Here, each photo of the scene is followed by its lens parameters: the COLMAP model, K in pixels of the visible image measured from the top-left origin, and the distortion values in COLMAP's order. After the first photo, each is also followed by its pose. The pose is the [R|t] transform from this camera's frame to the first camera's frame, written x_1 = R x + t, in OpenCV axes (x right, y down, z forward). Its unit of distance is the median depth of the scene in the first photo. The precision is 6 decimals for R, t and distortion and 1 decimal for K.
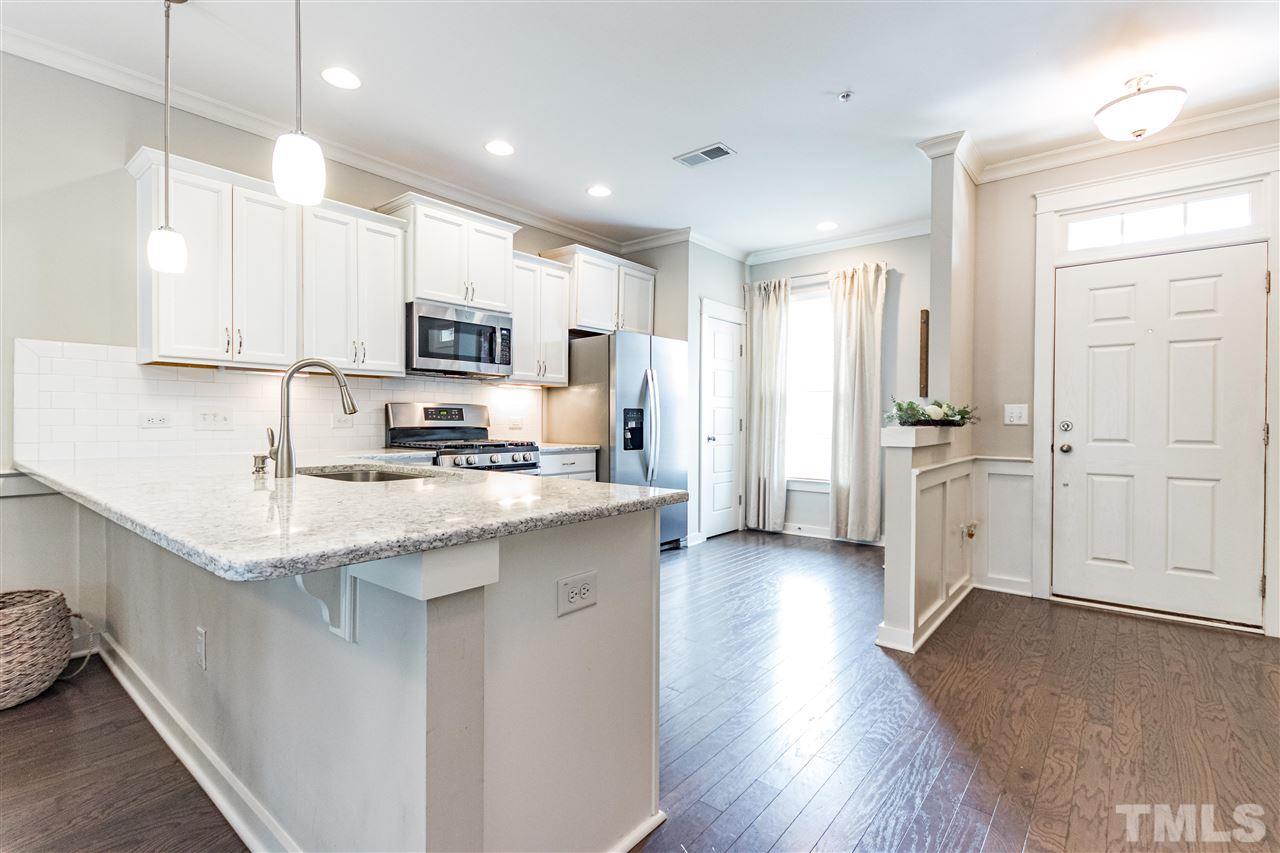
lens RADIAL K [[591.8, 0, 639.1], [0, 591.8, 424.1], [0, 0, 1]] dist [0.002559, 0.000051]
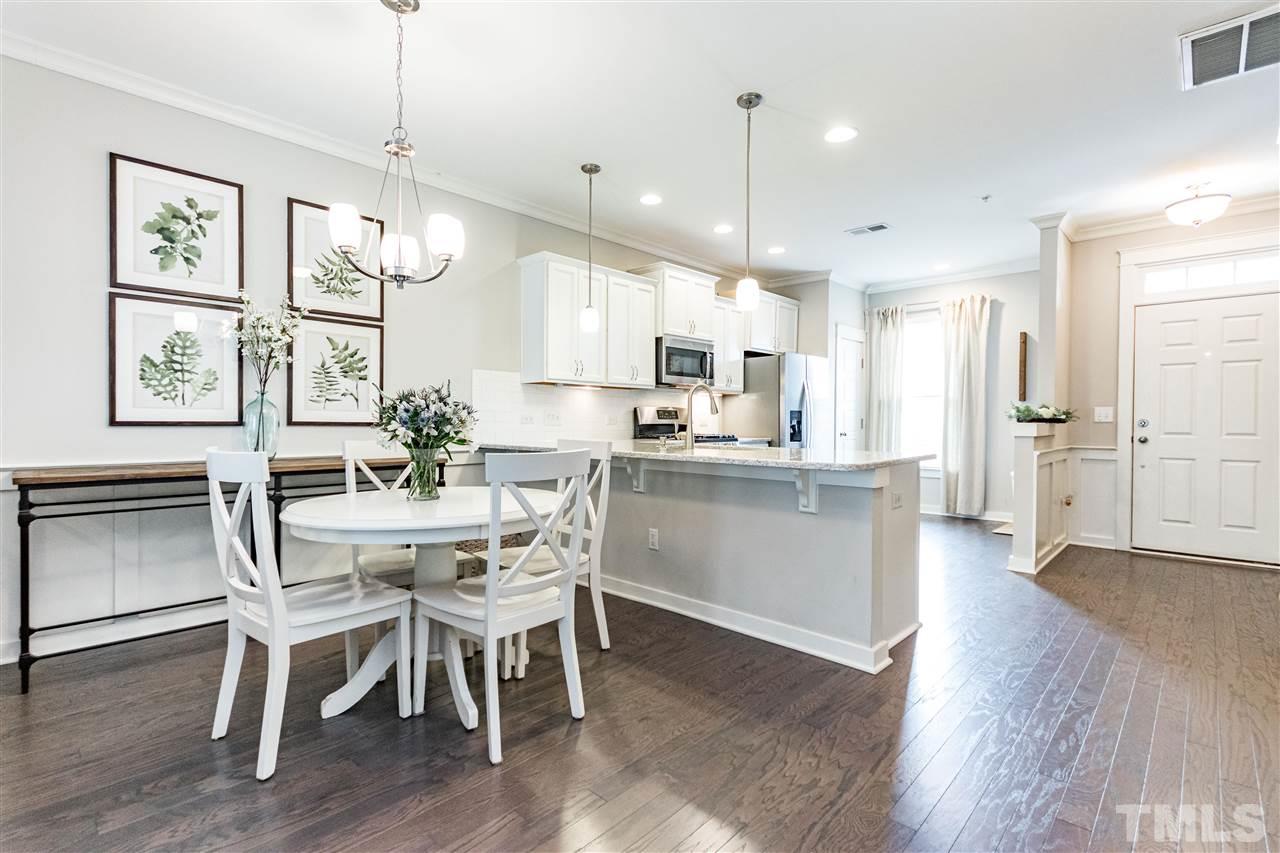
lens RADIAL K [[590.2, 0, 638.3], [0, 590.2, 427.2], [0, 0, 1]] dist [0.003481, -0.000887]
pose [[0.997114, 0.000720, -0.075911, -0.289591], [-0.000493, 0.999995, 0.003006, 0.008046], [0.075913, -0.002960, 0.997110, -0.385261]]
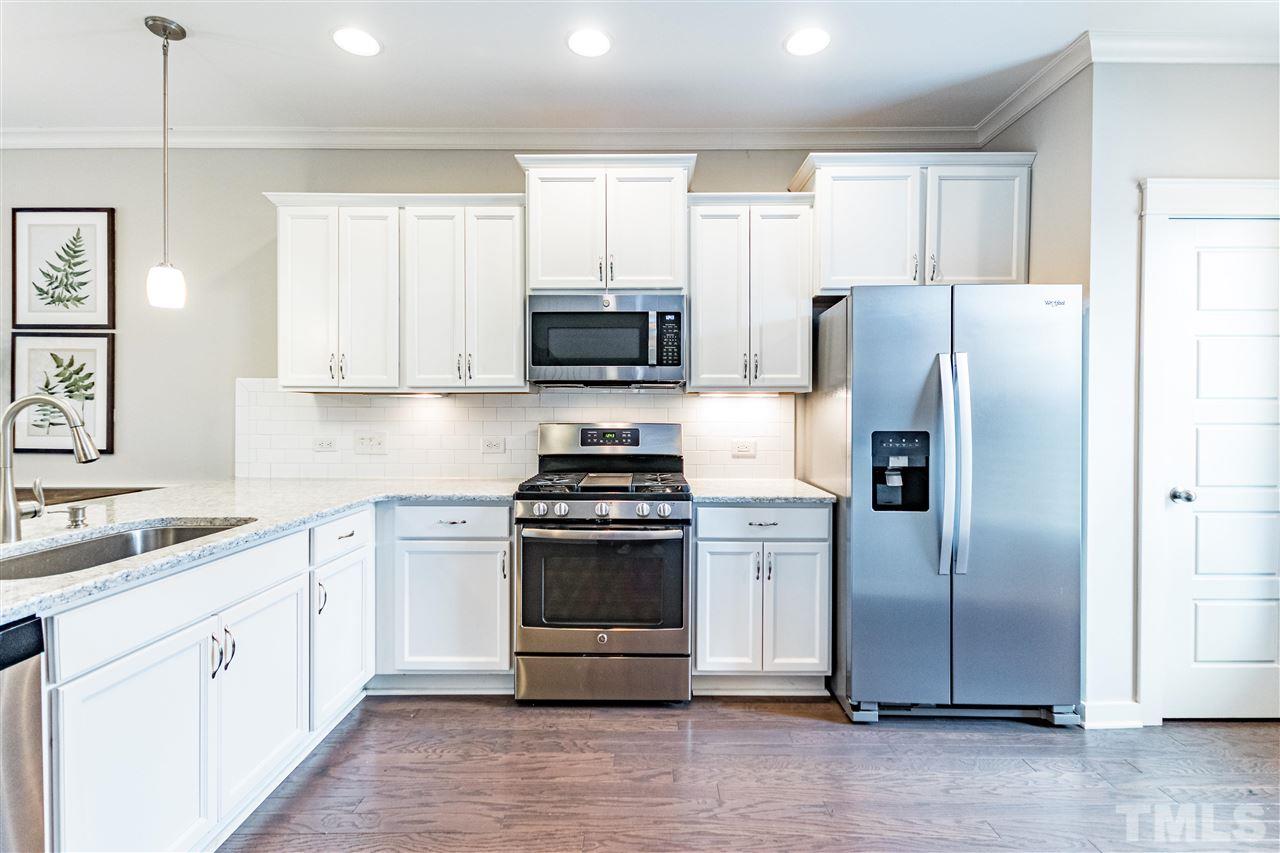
lens RADIAL K [[593.0, 0, 641.9], [0, 593.0, 415.6], [0, 0, 1]] dist [0.001792, 0.000109]
pose [[0.634200, -0.000800, -0.773168, 0.275618], [-0.004974, 0.999975, -0.005115, -0.040162], [0.773153, 0.007090, 0.634180, 0.546915]]
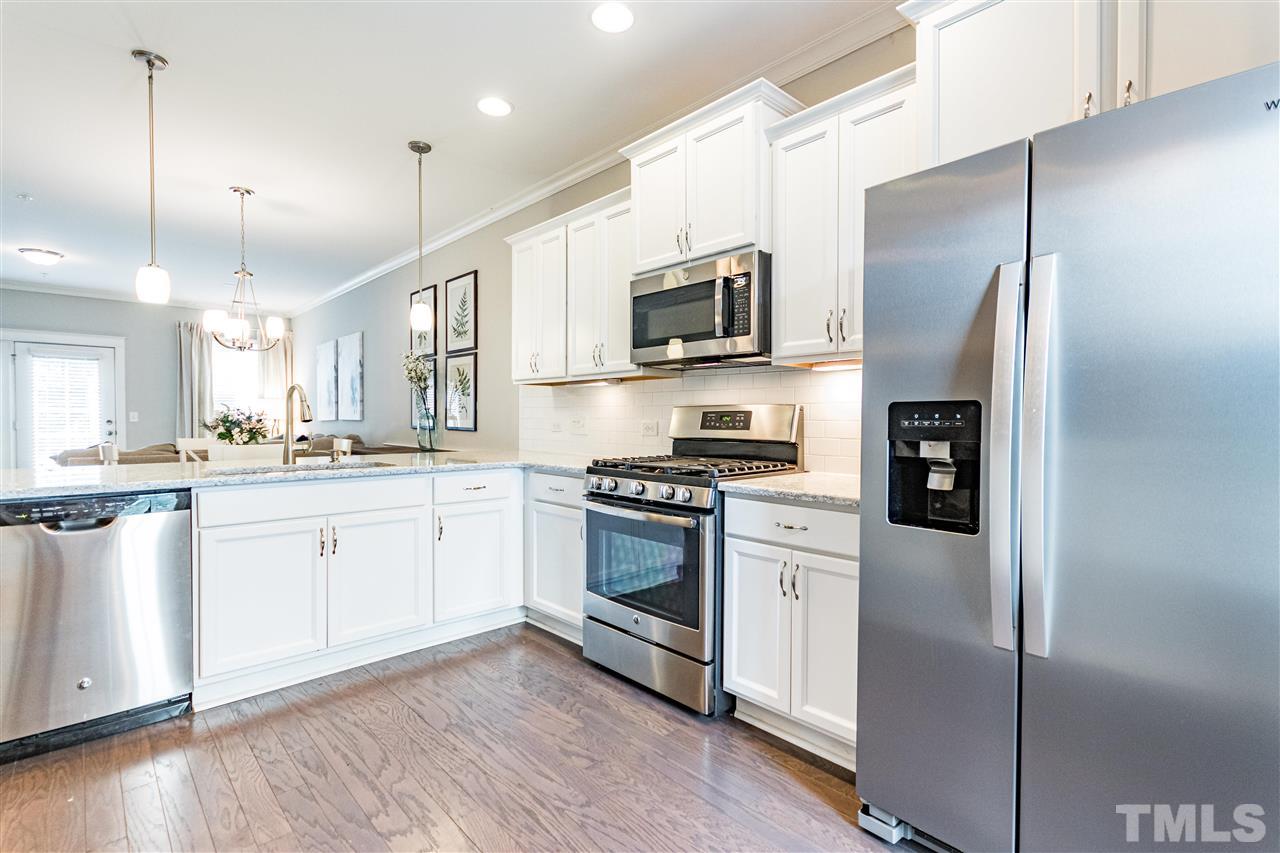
lens RADIAL K [[590.2, 0, 638.3], [0, 590.2, 427.2], [0, 0, 1]] dist [0.003481, -0.000887]
pose [[-0.127846, 0.010285, -0.991741, 0.366760], [-0.010689, 0.999874, 0.011748, -0.015691], [0.991736, 0.012103, -0.127720, 0.975481]]
